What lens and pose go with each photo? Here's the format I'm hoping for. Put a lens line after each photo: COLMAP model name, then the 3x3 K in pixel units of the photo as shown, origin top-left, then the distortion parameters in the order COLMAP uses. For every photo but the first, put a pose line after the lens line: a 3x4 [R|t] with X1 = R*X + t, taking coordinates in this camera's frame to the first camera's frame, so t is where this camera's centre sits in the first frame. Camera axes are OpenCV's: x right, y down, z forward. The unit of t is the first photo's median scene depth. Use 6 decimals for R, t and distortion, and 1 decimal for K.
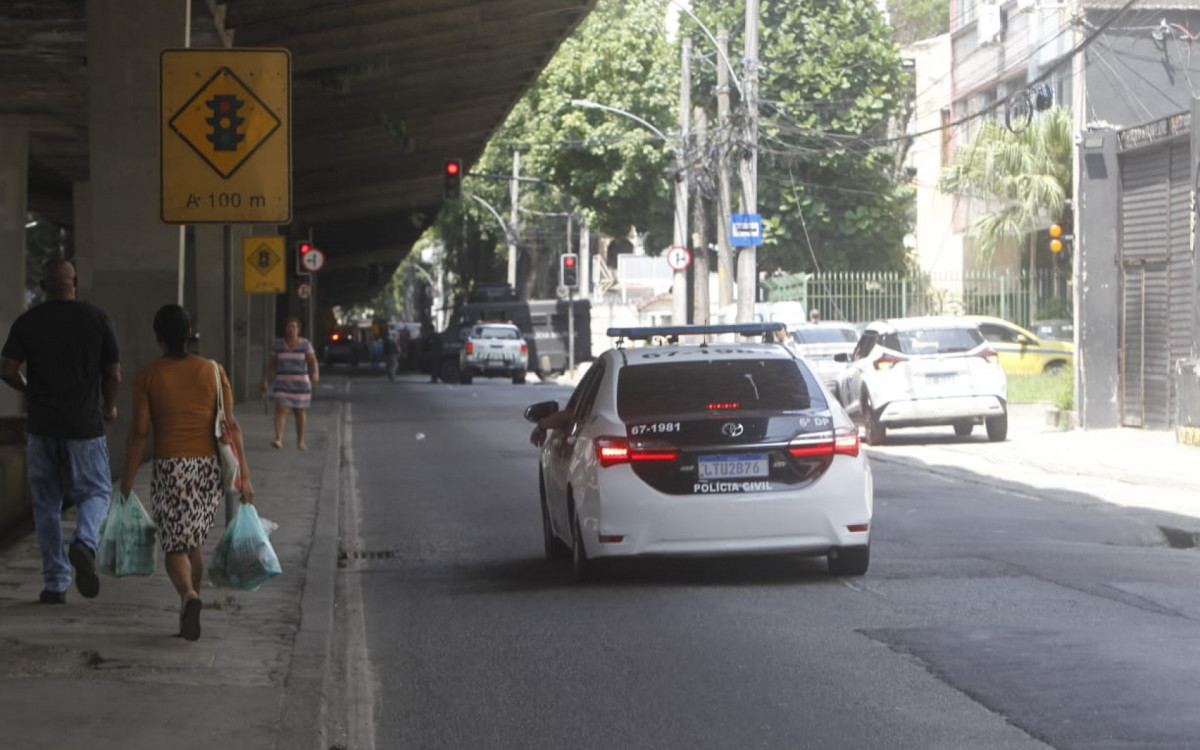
lens RADIAL K [[4496.9, 0, 661.6], [0, 4496.9, 414.0], [0, 0, 1]] dist [0.233866, 0.298982]
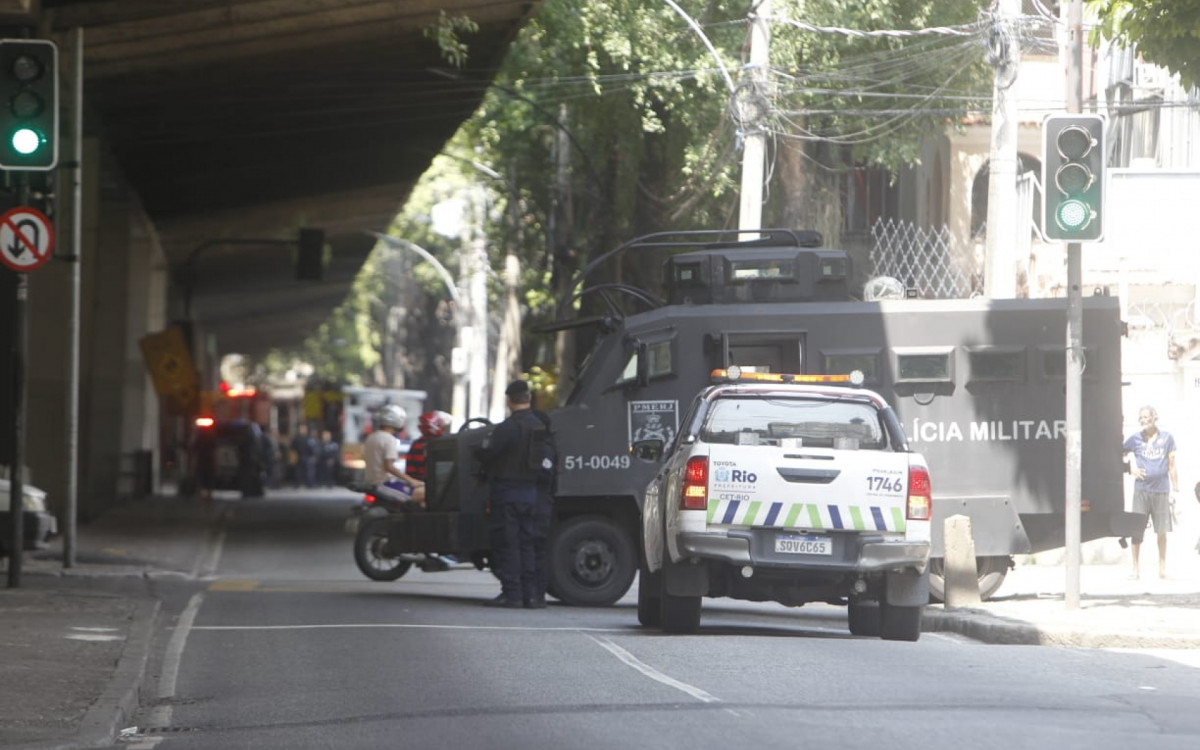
lens RADIAL K [[4496.9, 0, 661.6], [0, 4496.9, 414.0], [0, 0, 1]] dist [0.233866, 0.298982]
pose [[0.999821, 0.014694, 0.011904, -0.037659], [-0.014464, 0.999711, -0.019198, -0.010797], [-0.012183, 0.019022, 0.999745, 0.605785]]
